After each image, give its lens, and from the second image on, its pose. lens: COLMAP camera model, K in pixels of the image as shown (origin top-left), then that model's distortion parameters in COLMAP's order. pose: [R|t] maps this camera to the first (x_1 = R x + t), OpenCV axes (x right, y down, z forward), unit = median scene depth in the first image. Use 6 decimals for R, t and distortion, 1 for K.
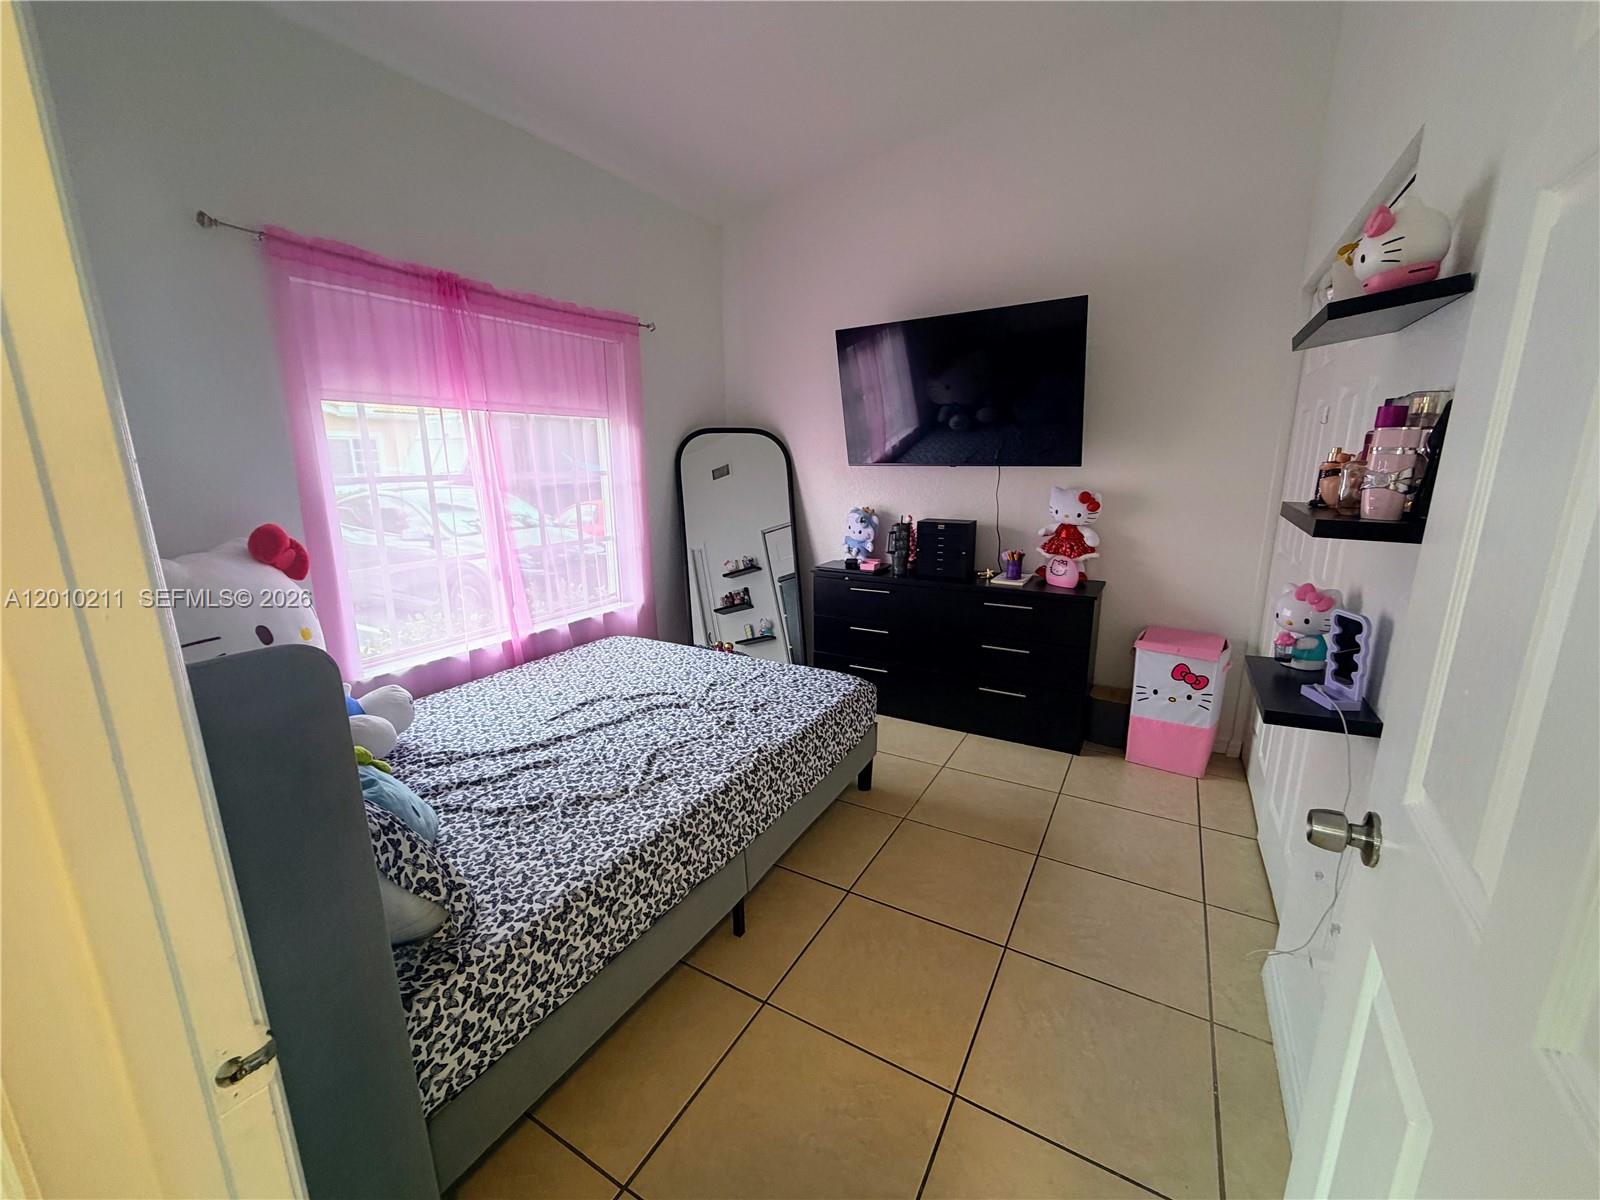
lens RADIAL K [[637.5, 0, 796.8], [0, 637.5, 600.8], [0, 0, 1]] dist [0.000740, 0.000066]
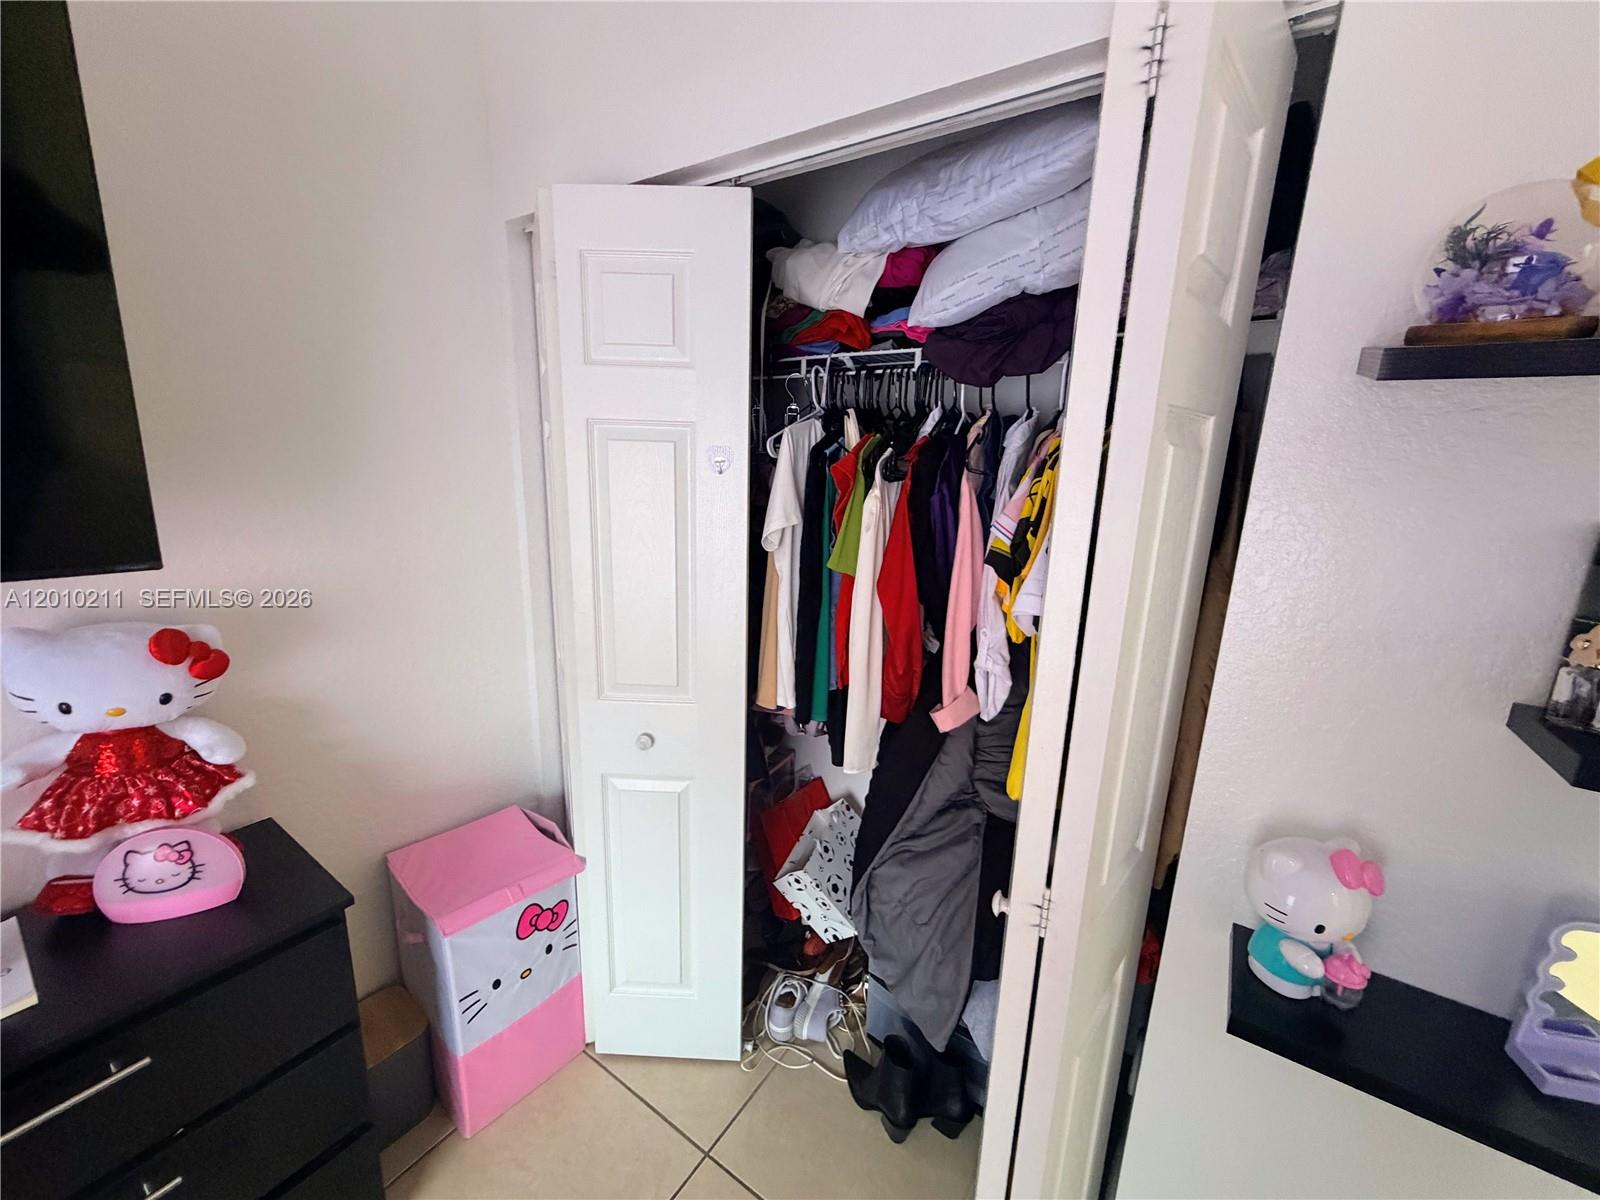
lens RADIAL K [[637.5, 0, 796.8], [0, 637.5, 600.8], [0, 0, 1]] dist [0.000740, 0.000066]
pose [[0.074985, -0.211044, 0.974596, 0.147244], [0.191539, 0.962197, 0.193623, -0.184834], [-0.978617, 0.172154, 0.112573, 0.621564]]
